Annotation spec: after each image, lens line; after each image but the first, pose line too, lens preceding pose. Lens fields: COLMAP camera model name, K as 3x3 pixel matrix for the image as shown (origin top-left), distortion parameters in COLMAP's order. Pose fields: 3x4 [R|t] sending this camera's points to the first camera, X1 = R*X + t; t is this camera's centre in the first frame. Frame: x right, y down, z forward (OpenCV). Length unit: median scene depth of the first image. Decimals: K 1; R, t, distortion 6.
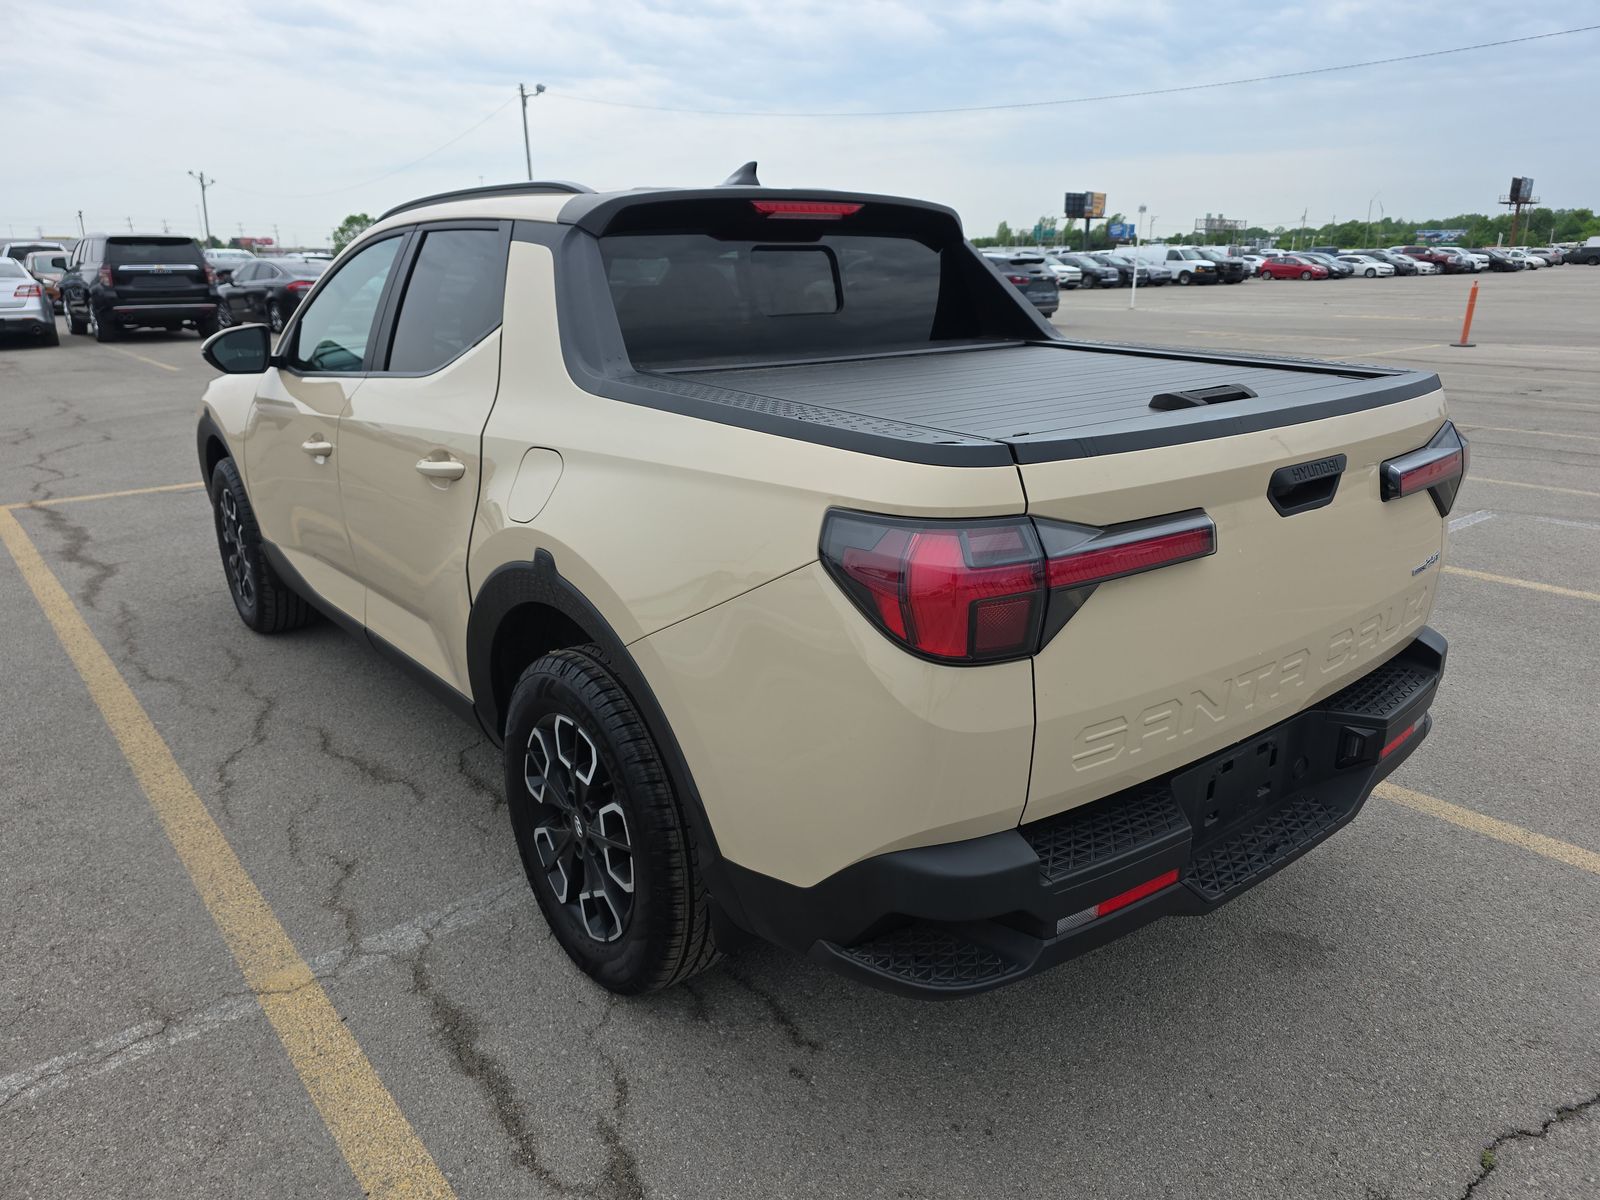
lens RADIAL K [[1079.9, 0, 798.7], [0, 1079.9, 615.1], [0, 0, 1]] dist [-0.000165, -0.002121]
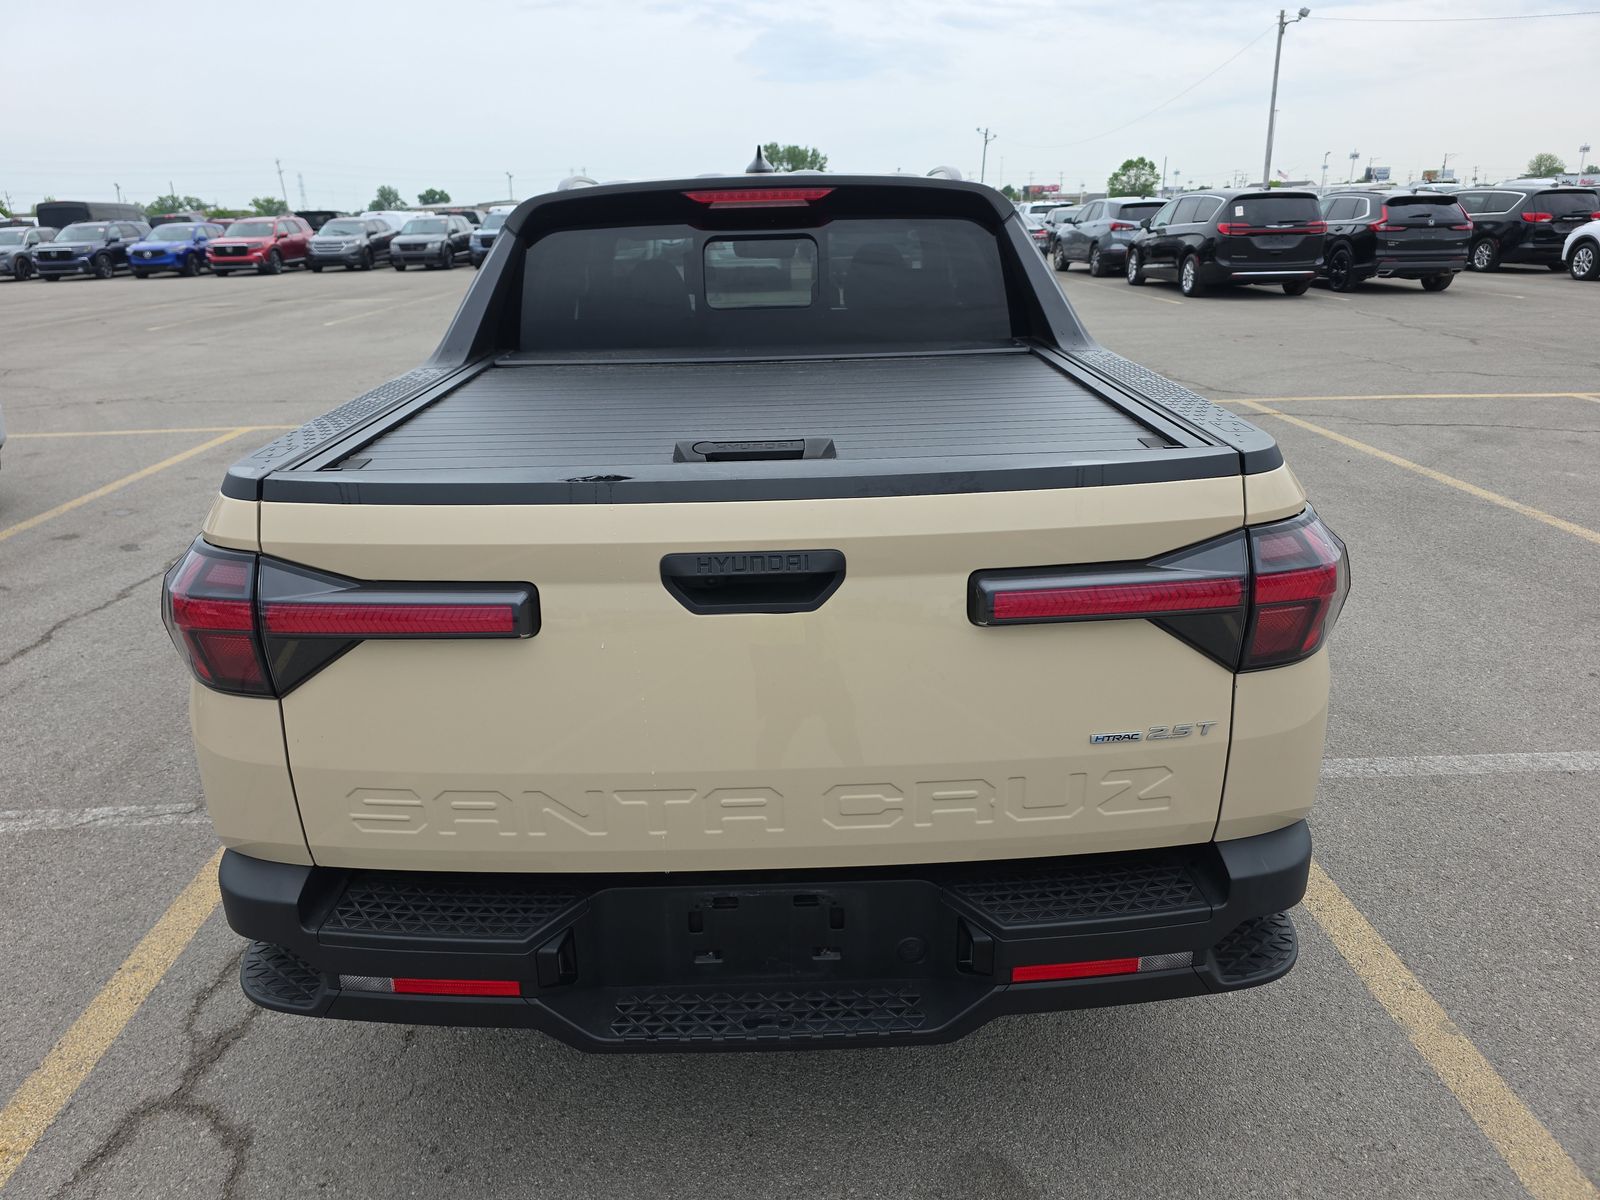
lens RADIAL K [[1051.9, 0, 800.0], [0, 1051.9, 600.0], [0, 0, 1]] dist [0.082084, -0.085819]
pose [[0.788072, 0.198002, -0.582870, 0.799739], [-0.175230, 0.979842, 0.095934, -0.157675], [0.590116, 0.026533, 0.806883, 0.352243]]
